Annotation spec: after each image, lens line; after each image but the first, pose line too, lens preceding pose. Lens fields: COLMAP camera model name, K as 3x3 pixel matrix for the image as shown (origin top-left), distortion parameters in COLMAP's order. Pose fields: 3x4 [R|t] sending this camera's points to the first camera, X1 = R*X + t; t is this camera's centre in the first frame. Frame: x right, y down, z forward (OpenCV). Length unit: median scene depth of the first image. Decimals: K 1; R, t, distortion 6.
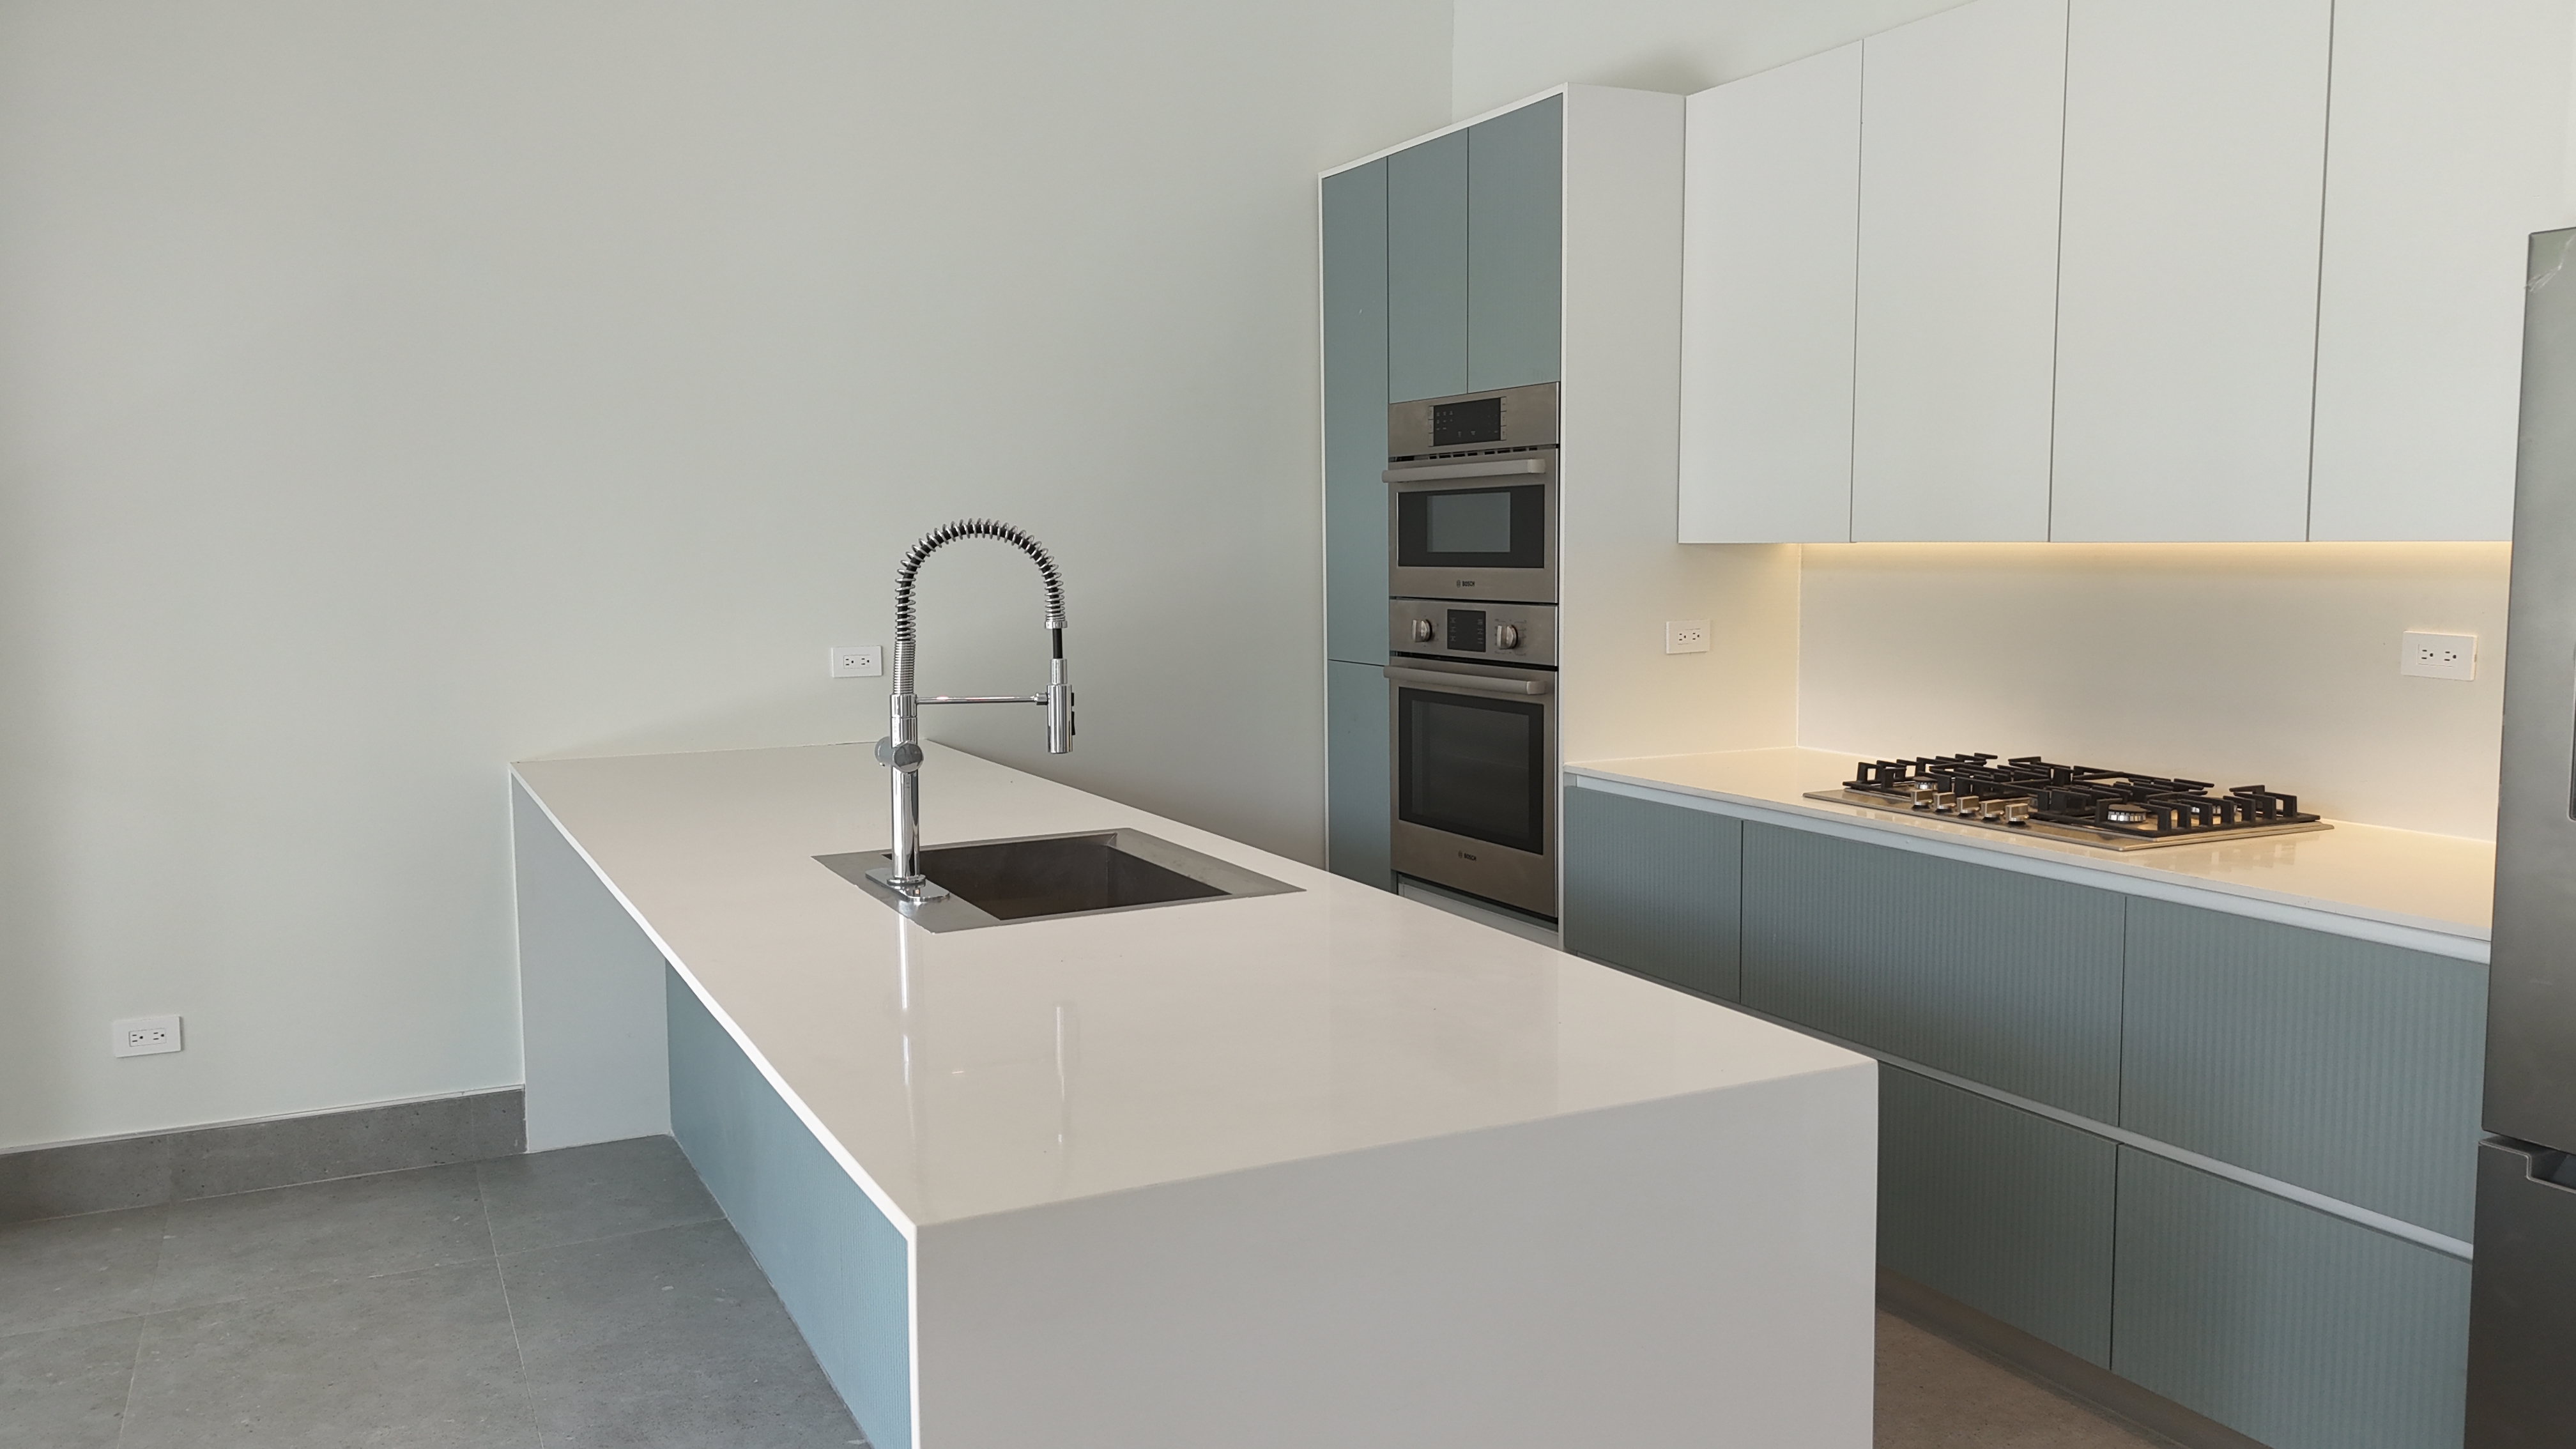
lens RADIAL K [[1899.9, 0, 1298.5], [0, 1899.9, 730.2], [0, 0, 1]] dist [0.072215, -0.076907]
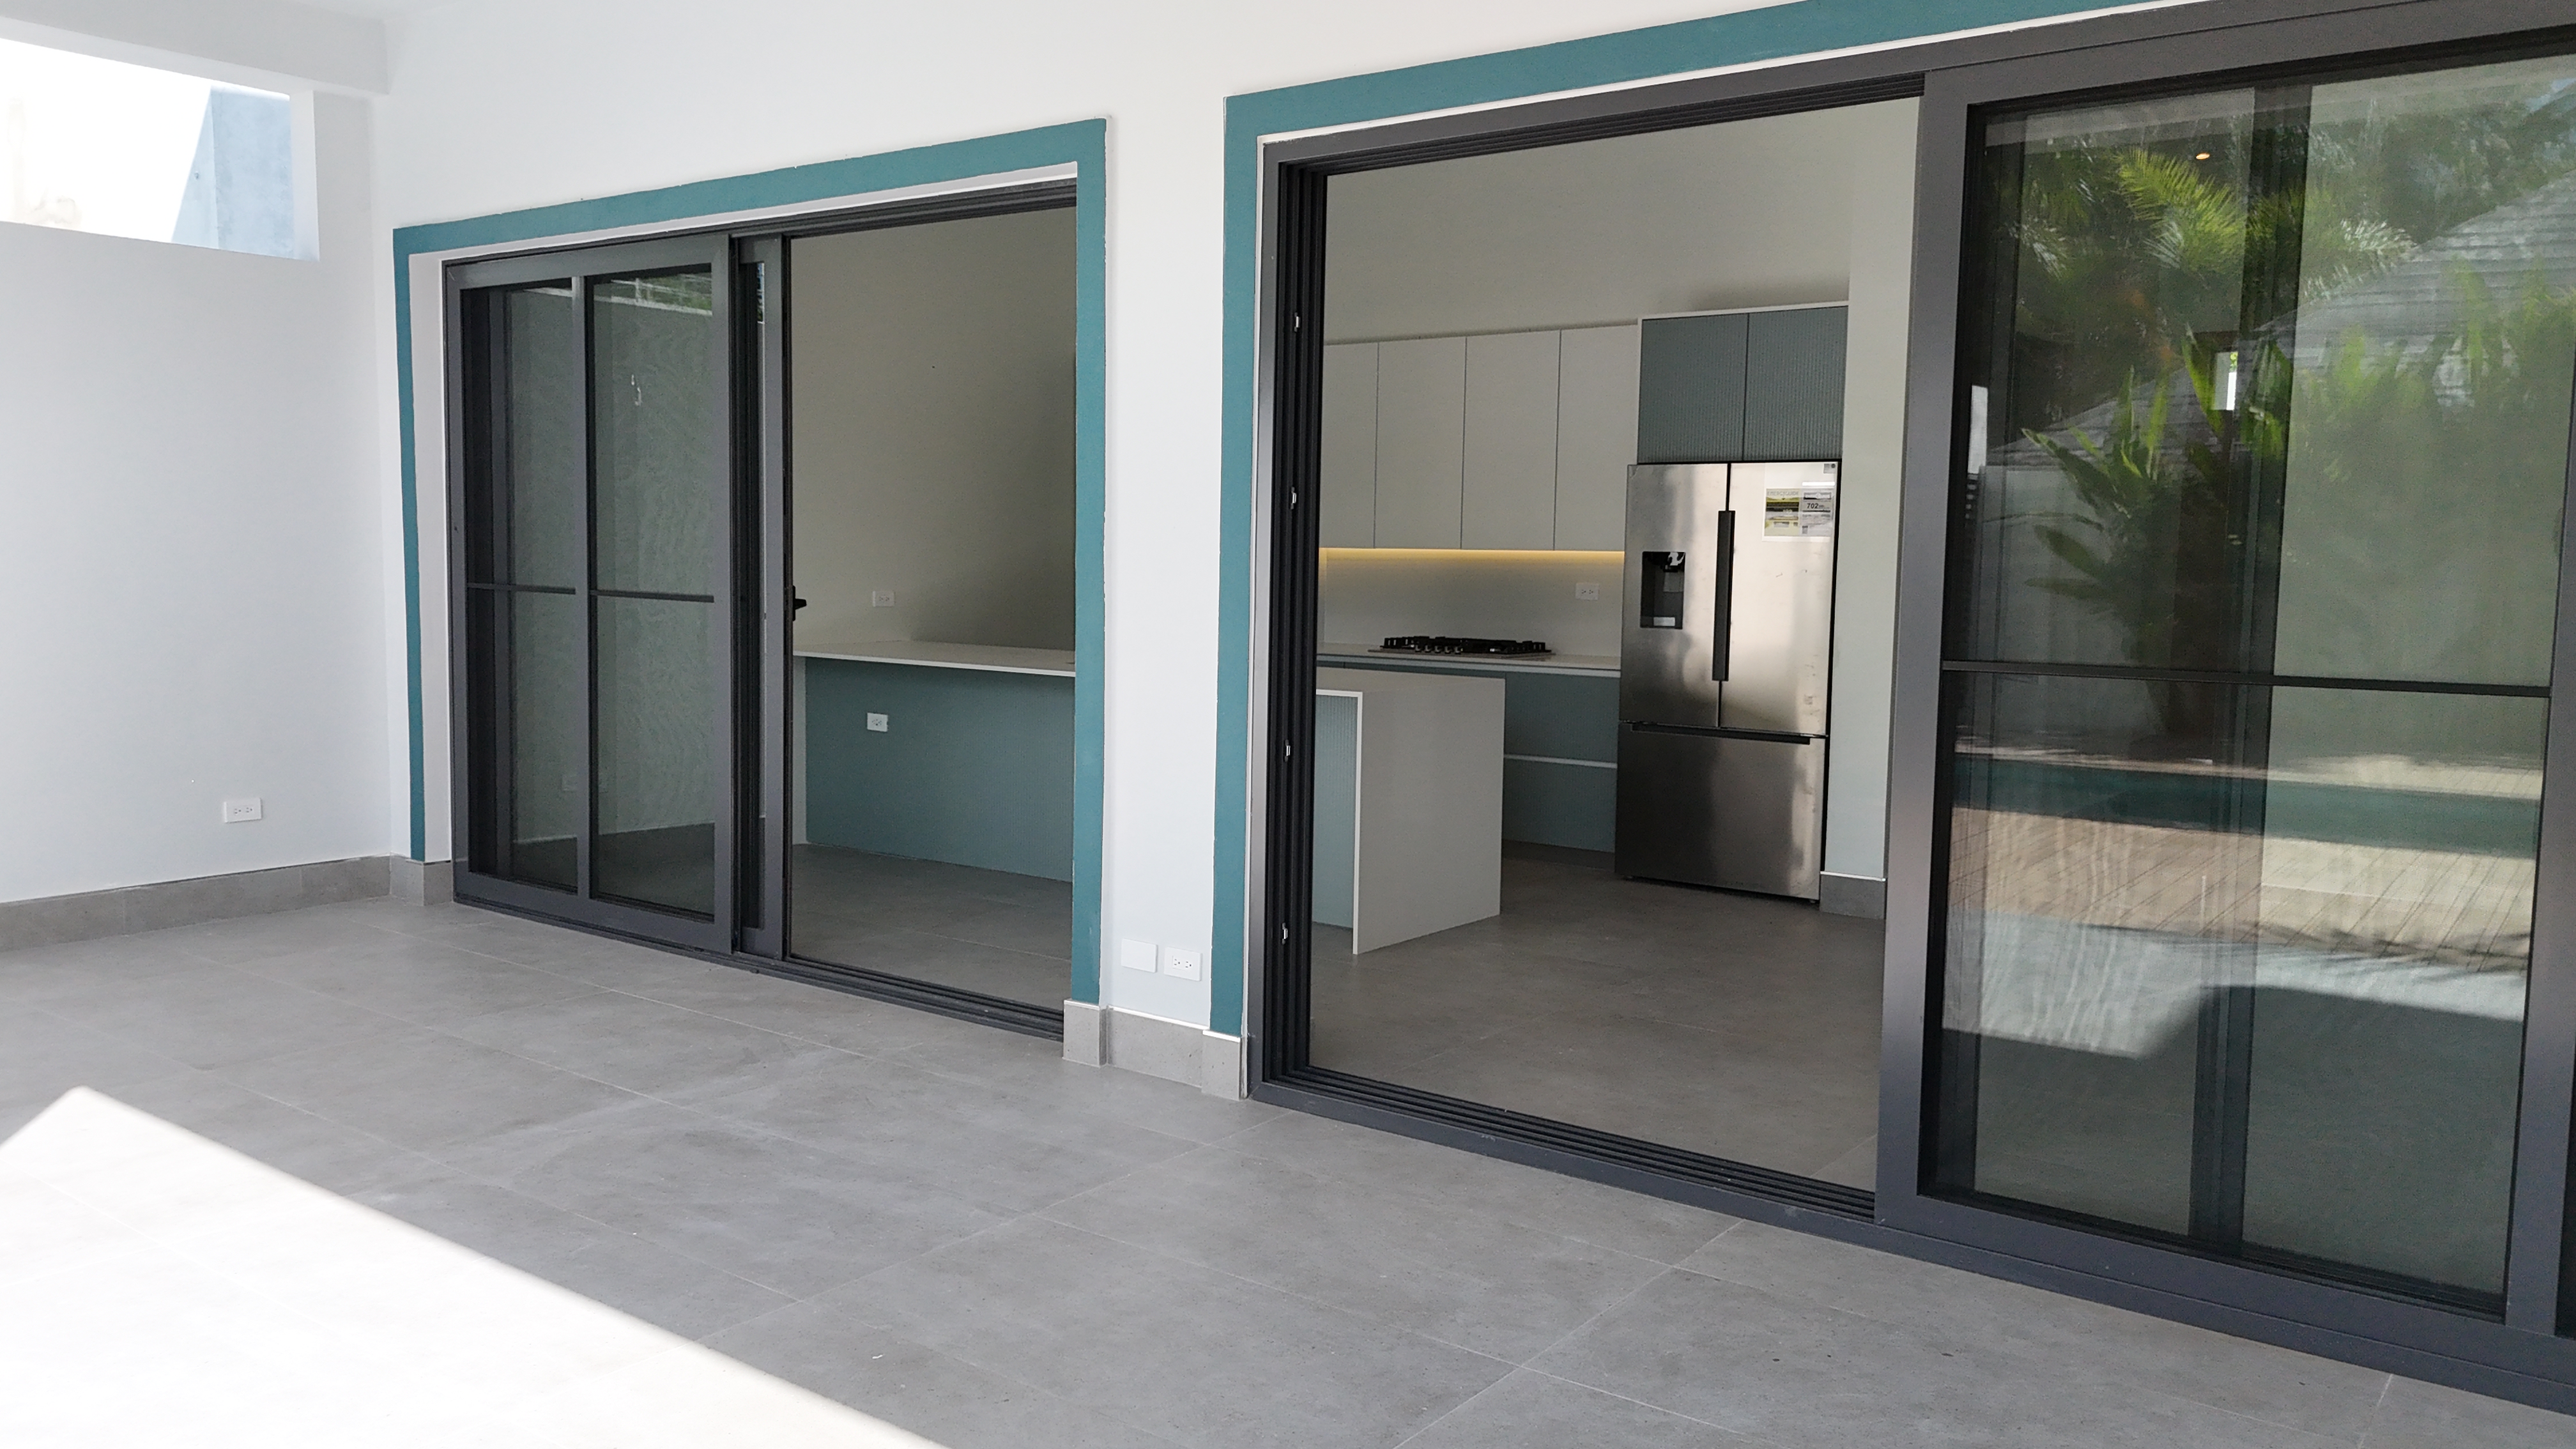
lens RADIAL K [[1899.9, 0, 1290.3], [0, 1899.9, 715.8], [0, 0, 1]] dist [0.072215, -0.076907]
pose [[0.898824, -0.020866, 0.437813, -0.808628], [0.023019, 0.999735, 0.000389, 0.103654], [-0.437705, 0.009728, 0.899066, -1.037255]]
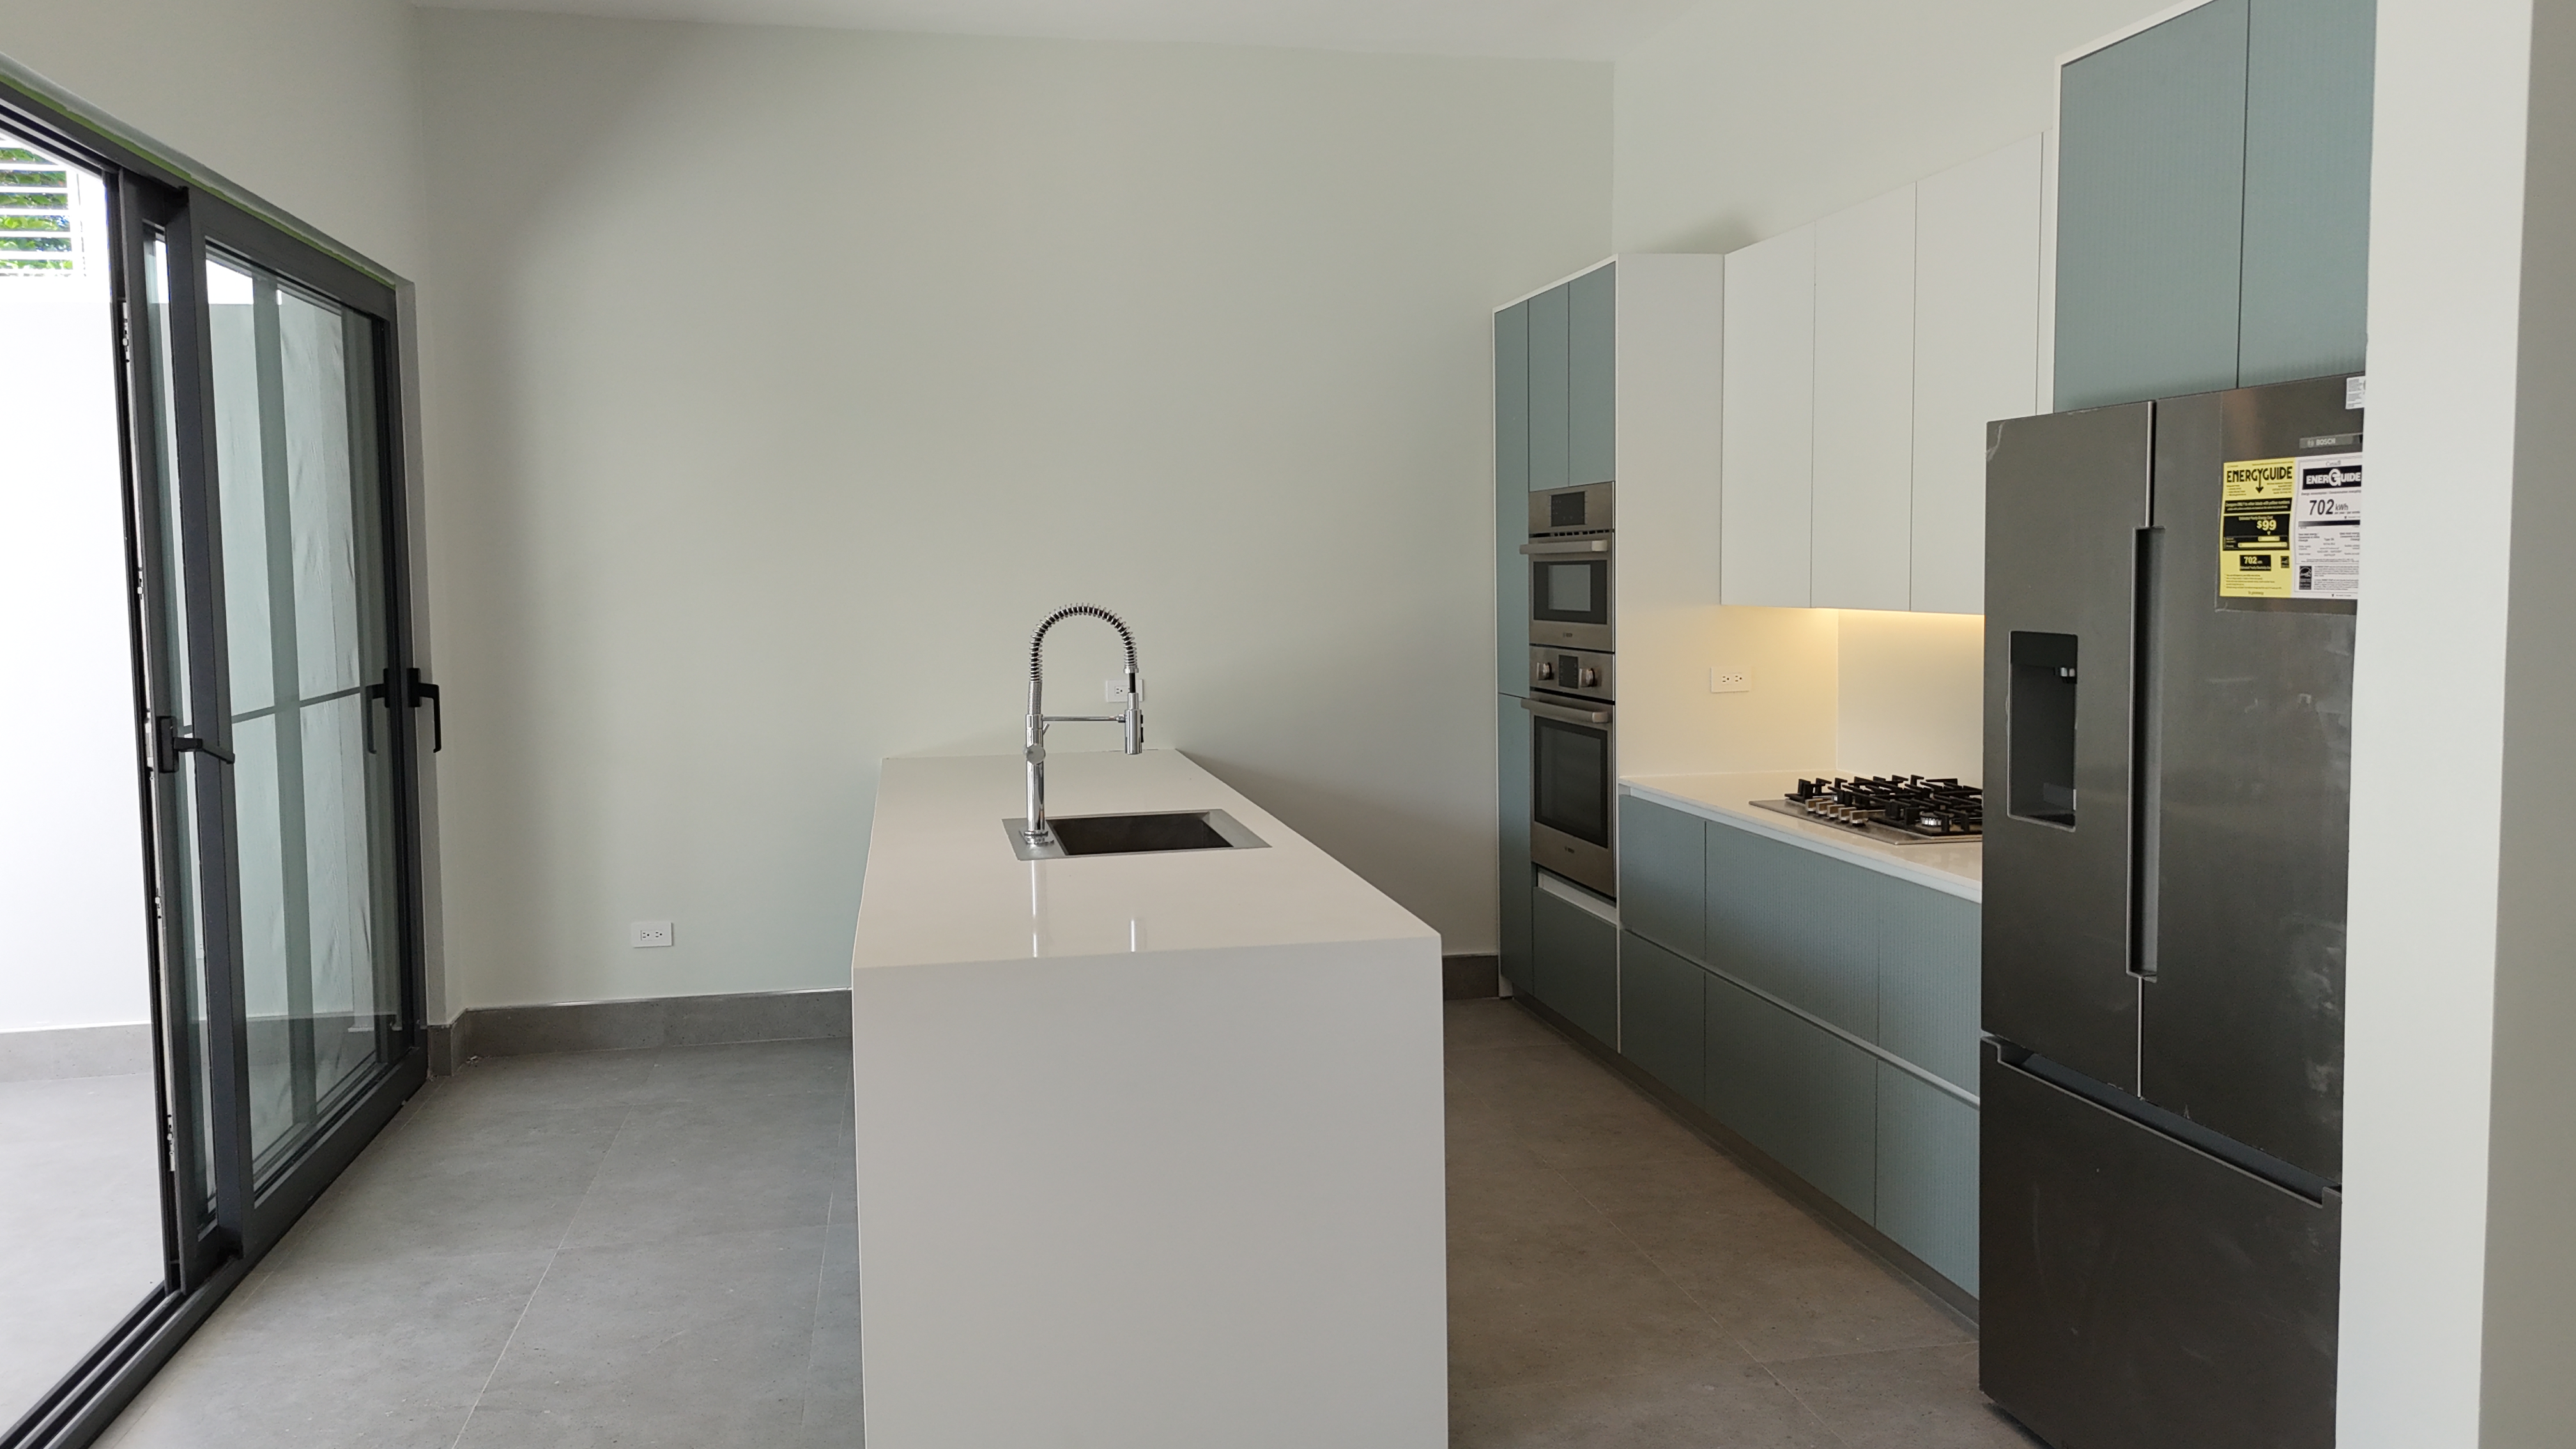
lens RADIAL K [[1899.9, 0, 1289.2], [0, 1899.9, 722.5], [0, 0, 1]] dist [0.072215, -0.076907]
pose [[0.962798, 0.016575, -0.269713, 0.281208], [-0.021159, 0.999677, -0.014099, 0.003812], [0.269392, 0.019281, 0.962837, -0.305609]]
